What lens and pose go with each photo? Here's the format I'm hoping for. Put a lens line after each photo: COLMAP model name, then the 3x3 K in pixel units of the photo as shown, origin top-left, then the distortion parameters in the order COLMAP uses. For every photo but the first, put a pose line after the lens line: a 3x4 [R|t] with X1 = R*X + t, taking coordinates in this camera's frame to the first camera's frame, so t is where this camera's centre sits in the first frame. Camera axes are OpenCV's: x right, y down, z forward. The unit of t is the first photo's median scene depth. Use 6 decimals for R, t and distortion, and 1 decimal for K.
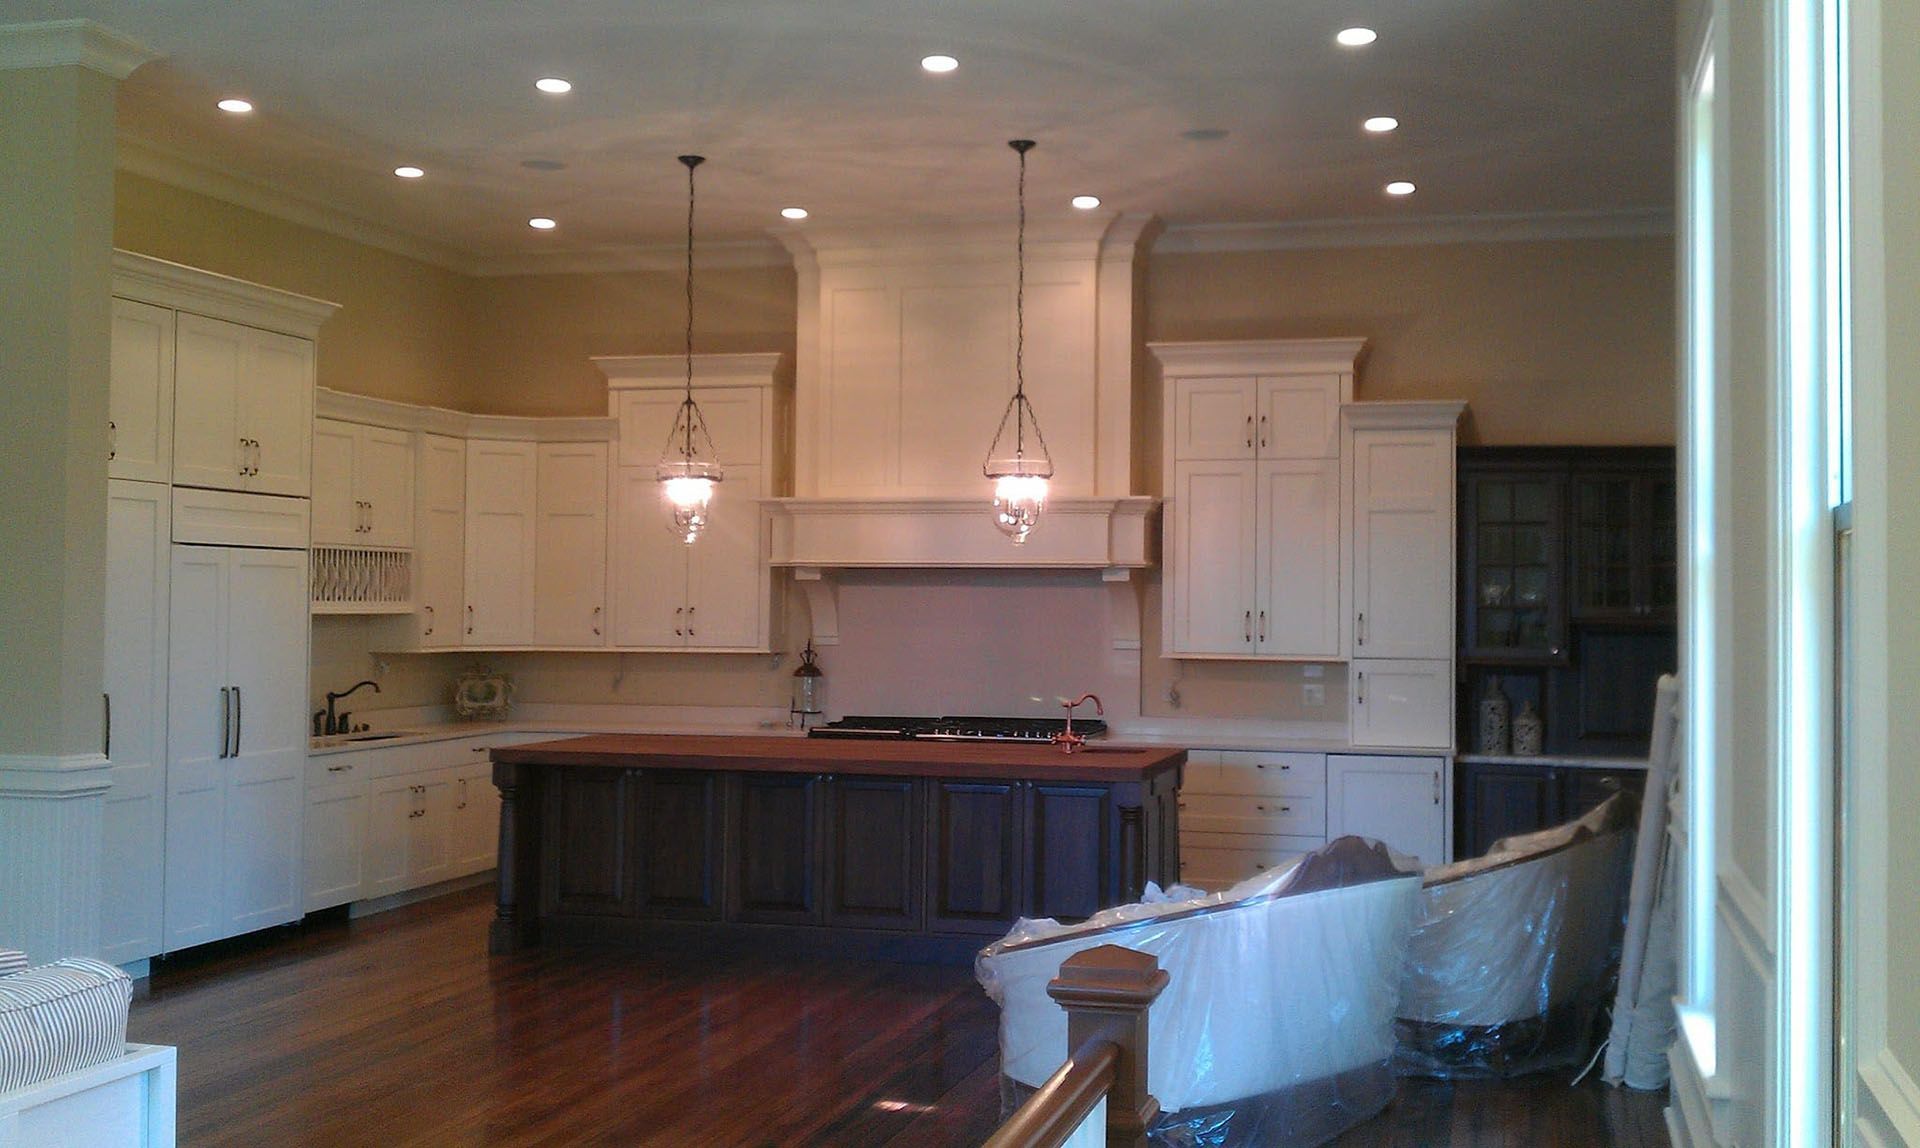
lens RADIAL K [[2101.8, 0, 960.0], [0, 2101.8, 574.0], [0, 0, 1]] dist [0.011819, -0.010795]
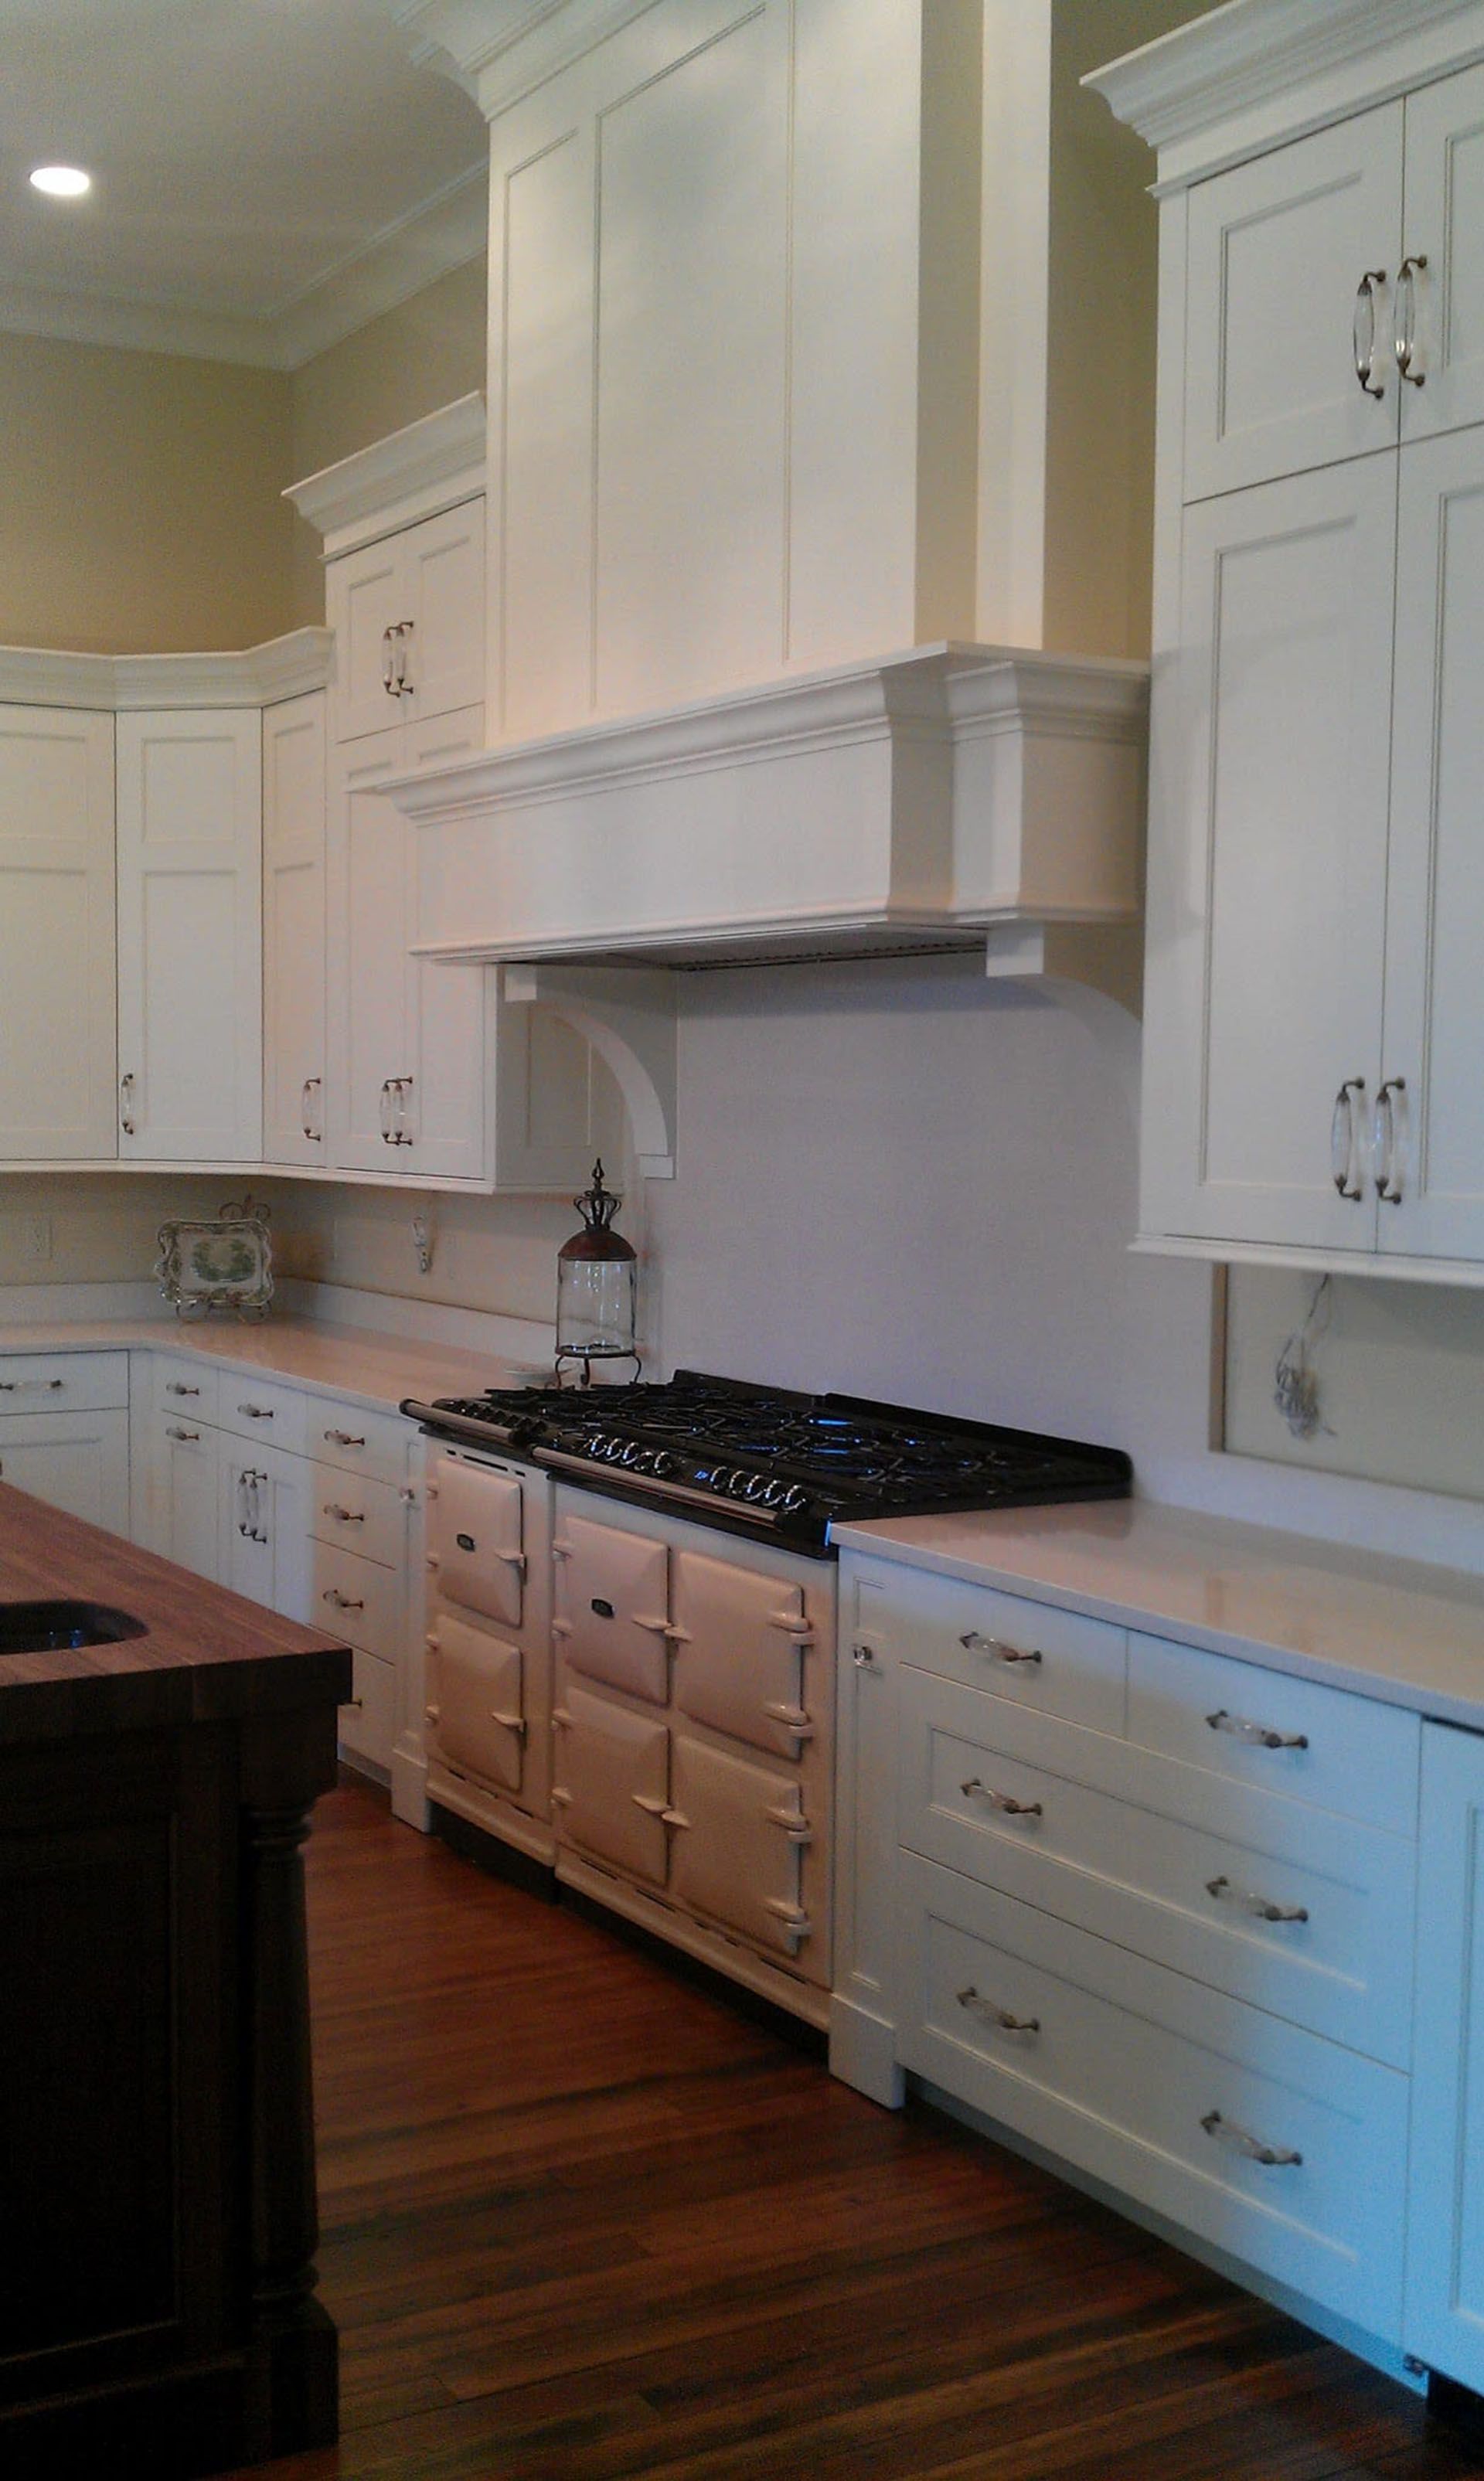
lens RADIAL K [[2716.0, 0, 742.1], [0, 2716.0, 1299.5], [0, 0, 1]] dist [0.011819, -0.010795]
pose [[0.710229, 0.056219, -0.701722, 0.291027], [0.001333, 0.996697, 0.081201, 0.016218], [0.703969, -0.058607, 0.707809, 0.672290]]
